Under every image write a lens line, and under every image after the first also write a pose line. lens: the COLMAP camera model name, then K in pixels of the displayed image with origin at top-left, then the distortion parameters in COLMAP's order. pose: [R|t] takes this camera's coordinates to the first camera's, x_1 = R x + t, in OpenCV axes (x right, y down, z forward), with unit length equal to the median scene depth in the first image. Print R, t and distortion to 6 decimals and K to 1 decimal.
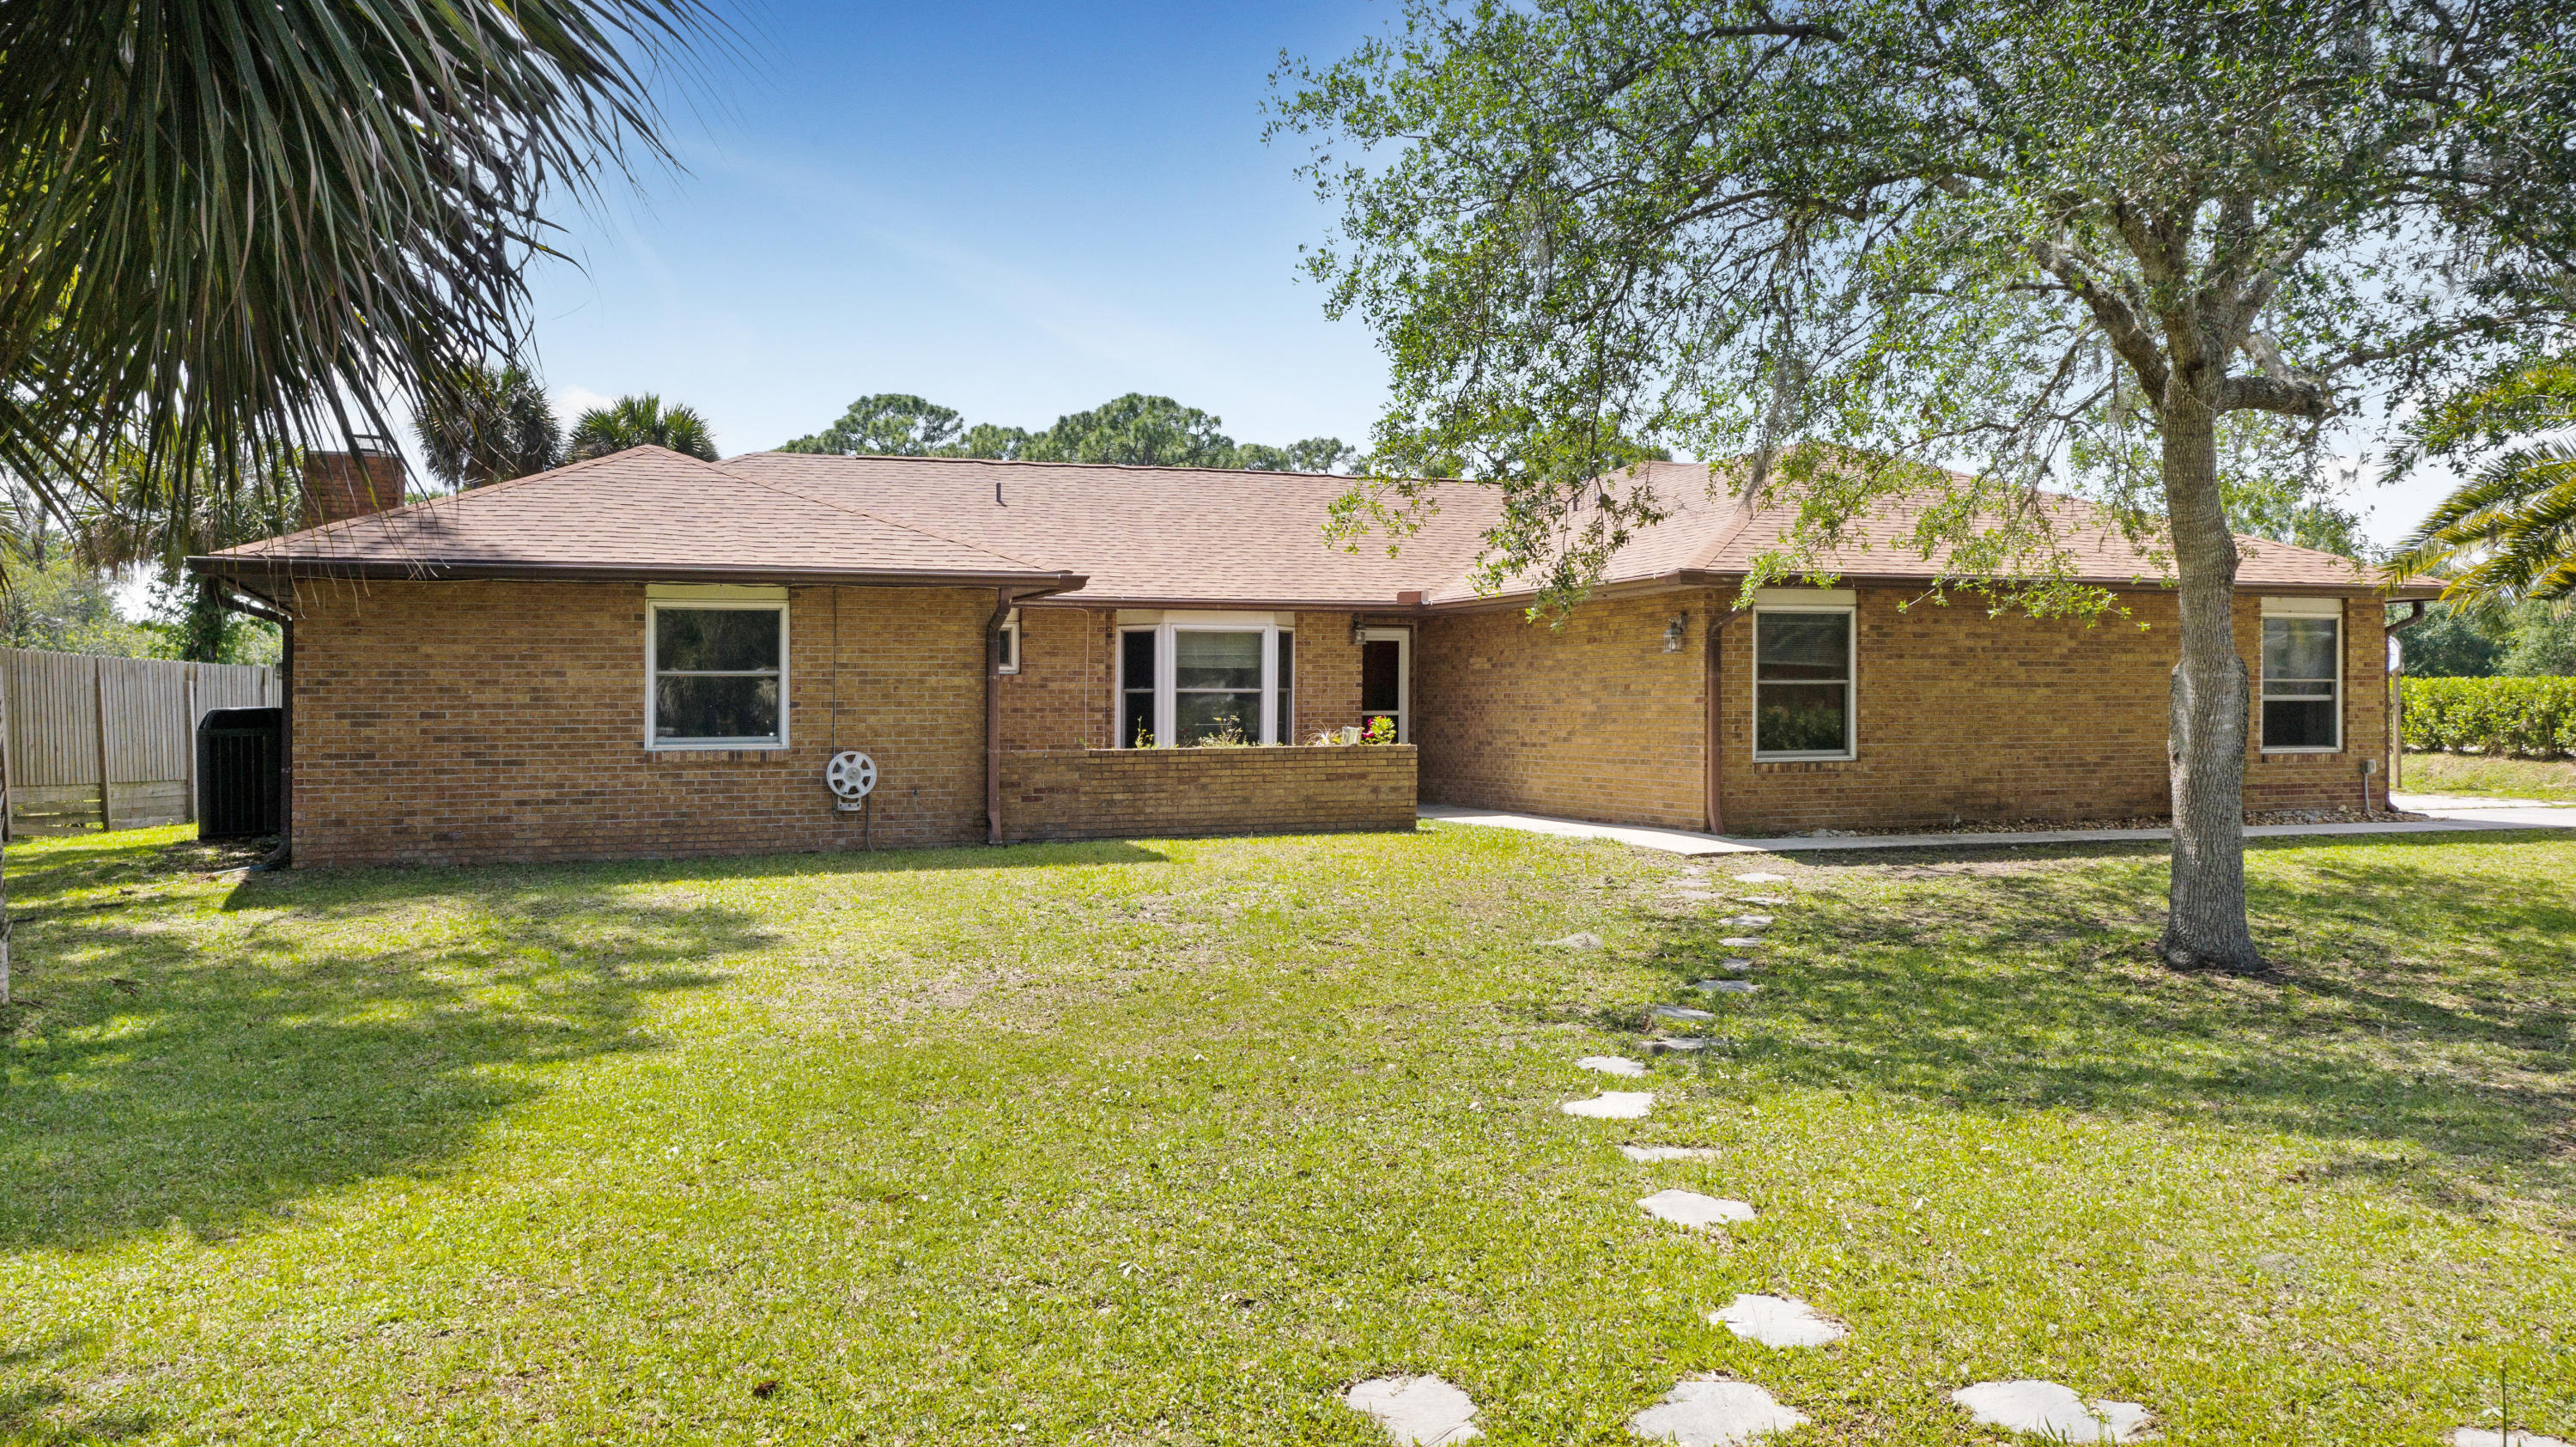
lens RADIAL K [[2116.9, 0, 1294.0], [0, 2116.9, 719.3], [0, 0, 1]] dist [-0.011703, -0.000609]
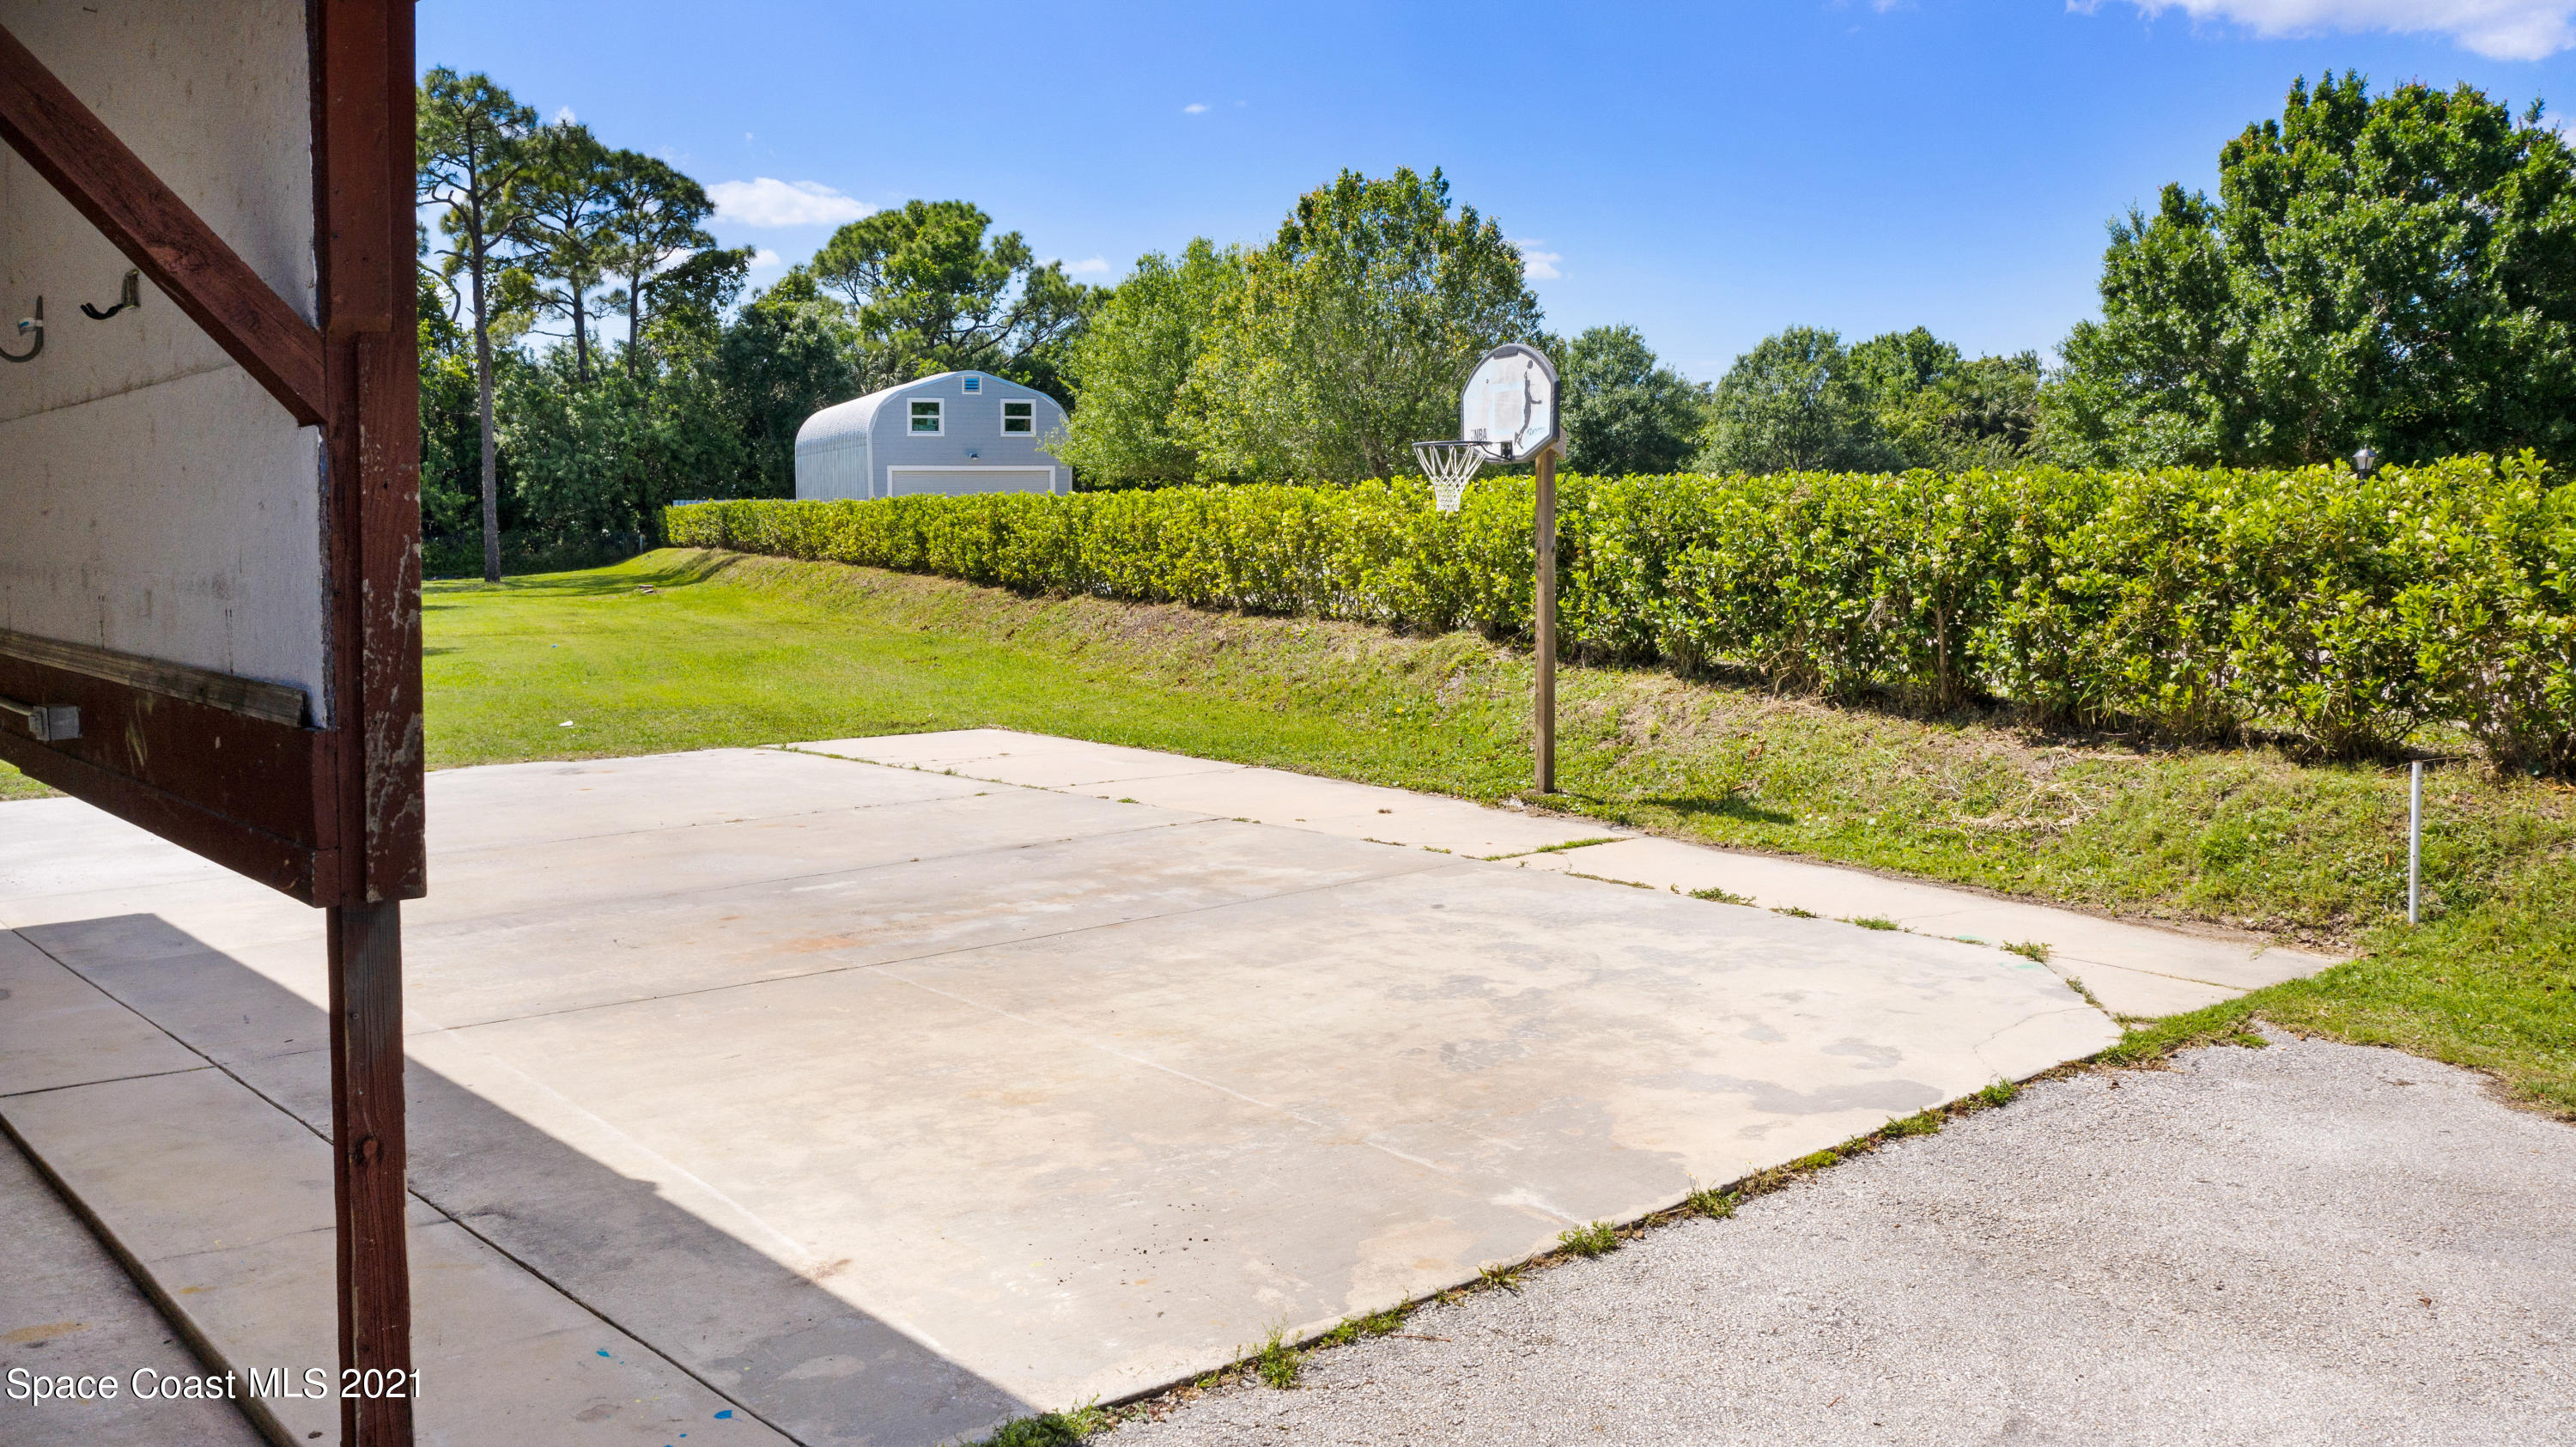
lens RADIAL K [[2077.9, 0, 1343.7], [0, 2077.9, 649.4], [0, 0, 1]] dist [0.002893, 0.004722]
pose [[0.934761, -0.024762, 0.354413, 0.721157], [0.002596, 0.998018, 0.062881, -0.023965], [-0.355267, -0.057859, 0.932972, 1.348192]]
